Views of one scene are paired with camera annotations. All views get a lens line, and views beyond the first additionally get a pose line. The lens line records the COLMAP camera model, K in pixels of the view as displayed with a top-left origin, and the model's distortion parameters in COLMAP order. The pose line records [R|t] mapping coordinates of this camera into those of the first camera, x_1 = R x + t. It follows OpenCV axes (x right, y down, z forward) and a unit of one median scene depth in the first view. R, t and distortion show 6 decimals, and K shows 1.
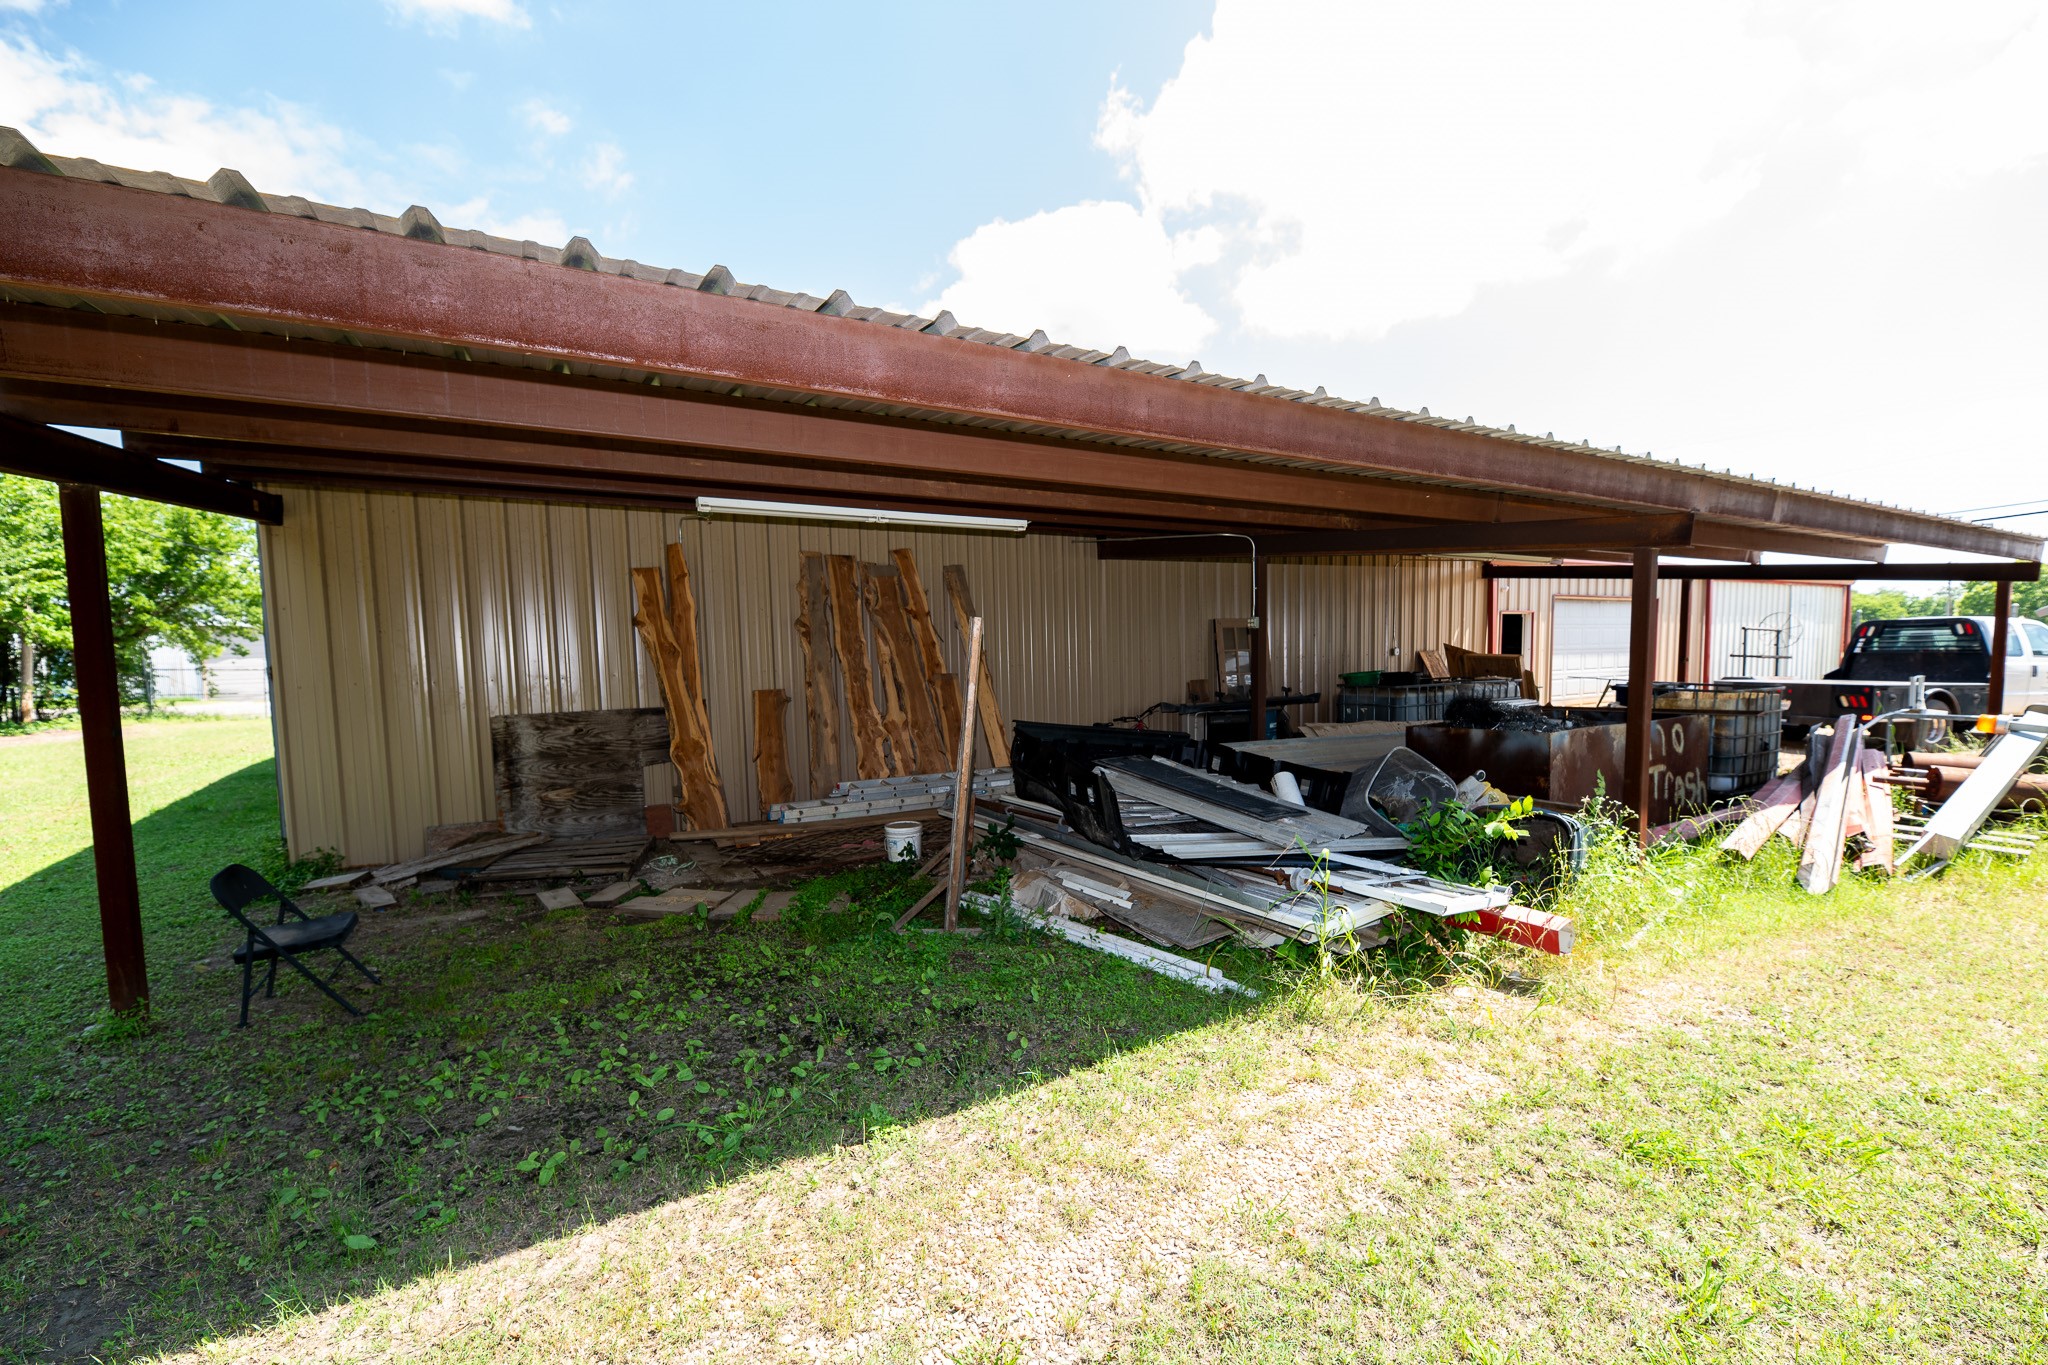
lens RADIAL K [[822.1, 0, 1024.0], [0, 822.1, 682.5], [0, 0, 1]] dist [-0.001410, -0.000369]
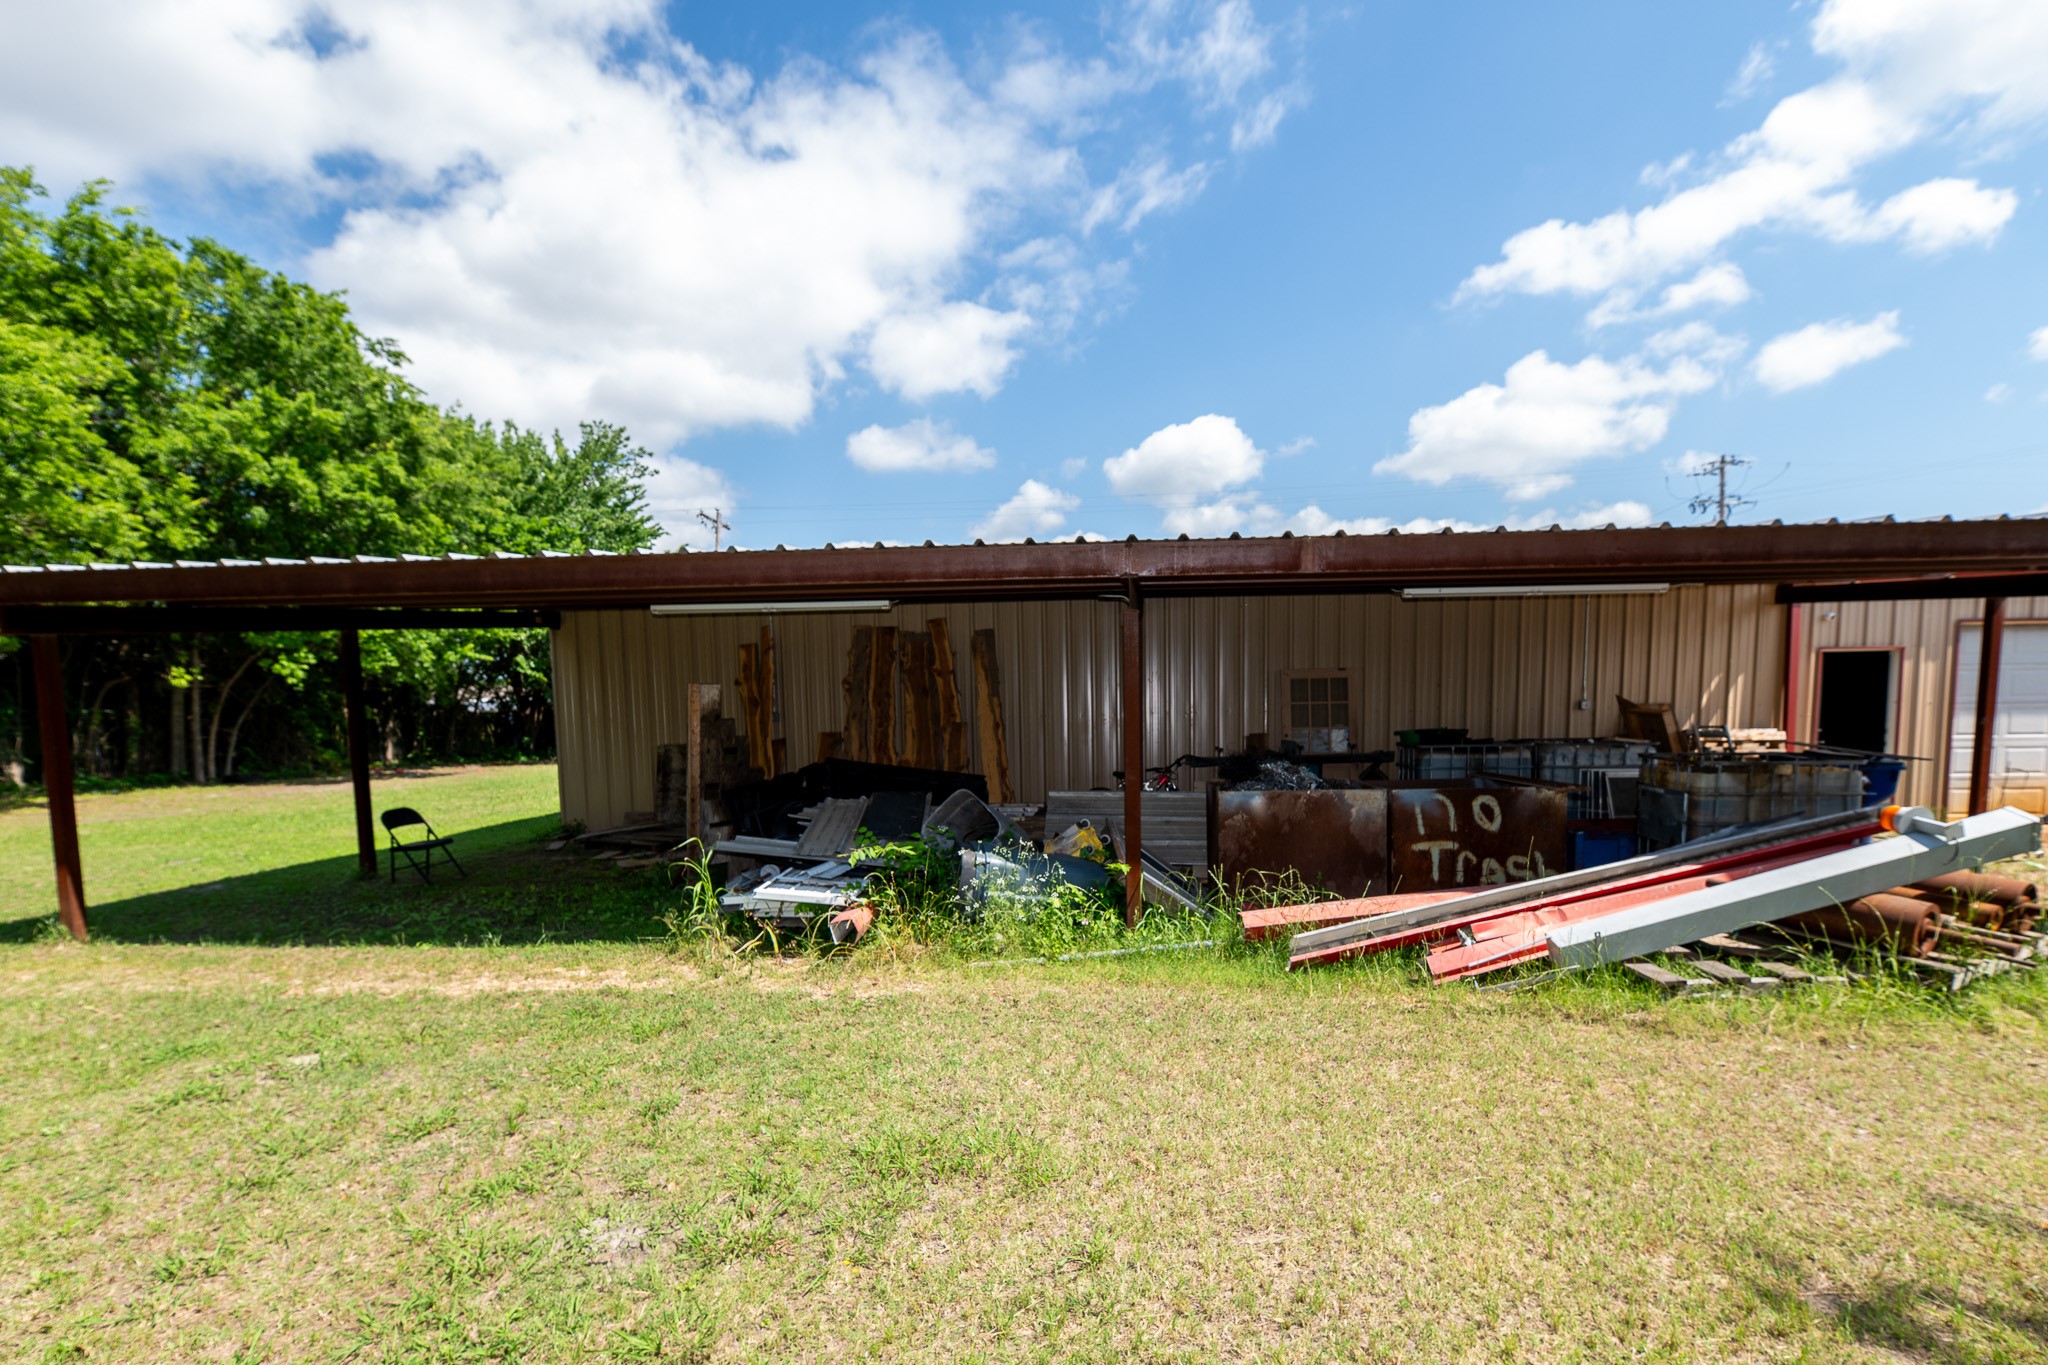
lens RADIAL K [[848.2, 0, 1051.0], [0, 848.2, 694.1], [0, 0, 1]] dist [-0.000940, -0.000742]
pose [[0.852606, -0.001067, -0.522553, 0.692360], [-0.021098, 0.999112, -0.036464, -0.009792], [0.522128, 0.042115, 0.851827, 0.025394]]
